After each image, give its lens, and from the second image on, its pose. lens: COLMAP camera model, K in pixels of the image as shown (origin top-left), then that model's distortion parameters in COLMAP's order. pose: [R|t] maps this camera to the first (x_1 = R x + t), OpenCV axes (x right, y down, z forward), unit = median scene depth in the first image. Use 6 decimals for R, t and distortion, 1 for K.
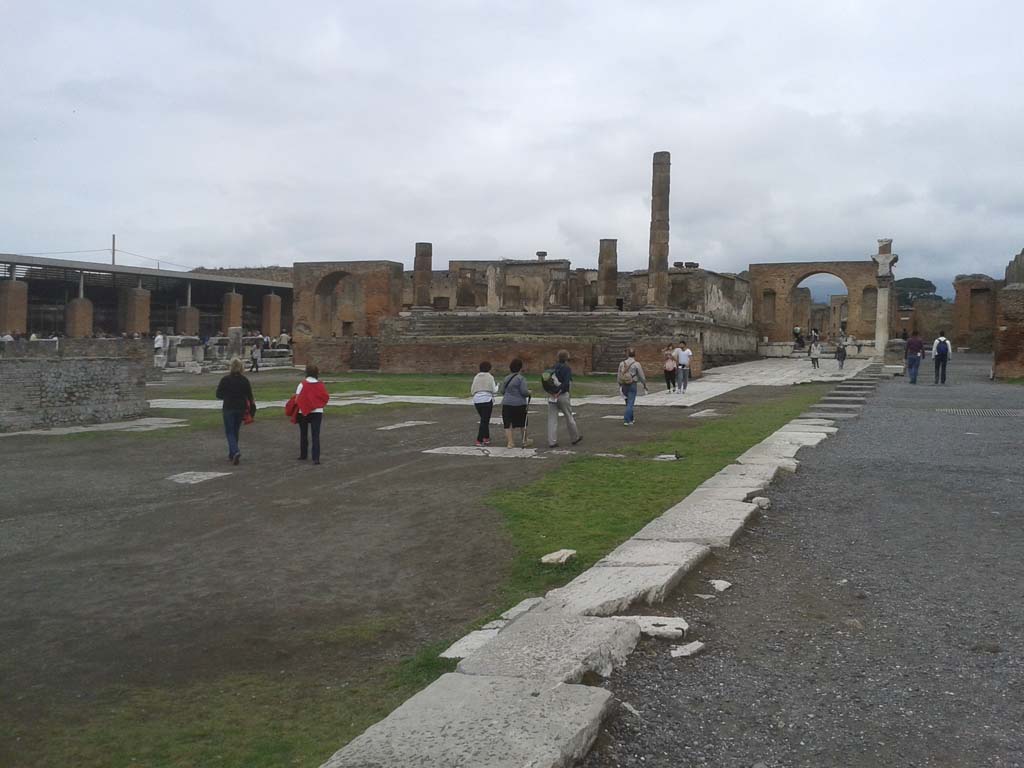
lens RADIAL K [[859.1, 0, 512.0], [0, 859.1, 384.0], [0, 0, 1]] dist [0.067847, 0.001280]
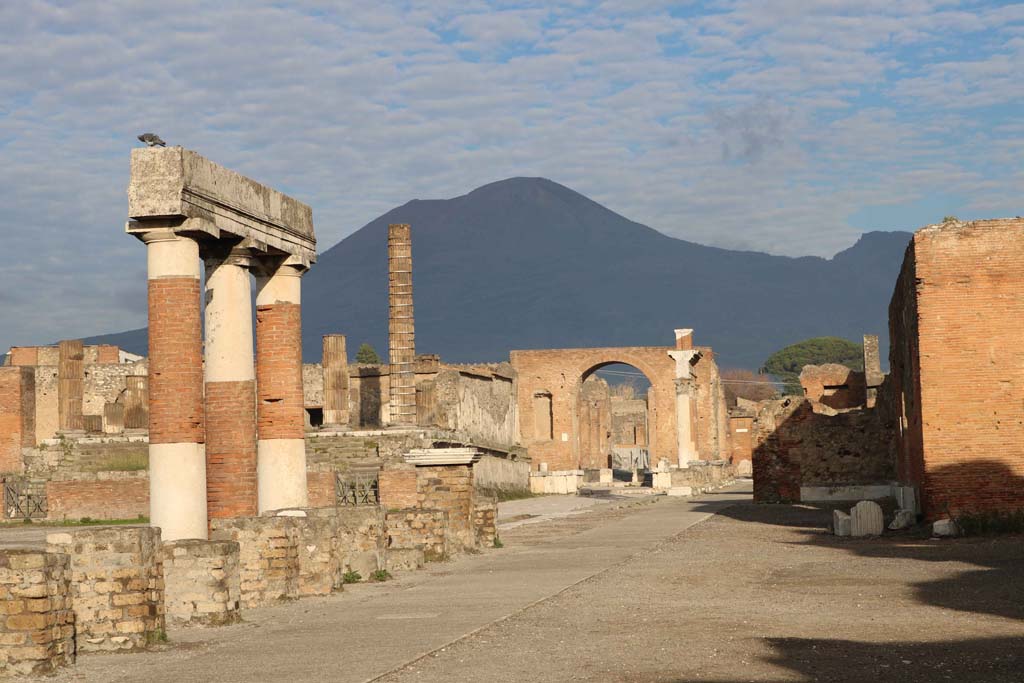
lens RADIAL K [[2426.5, 0, 512.0], [0, 2426.5, 341.5], [0, 0, 1]] dist [0.030496, 0.408720]
pose [[0.961767, -0.013625, 0.273531, -0.244947], [0.045016, 0.993042, -0.108816, 0.056972], [-0.270145, 0.116969, 0.955688, -0.814316]]
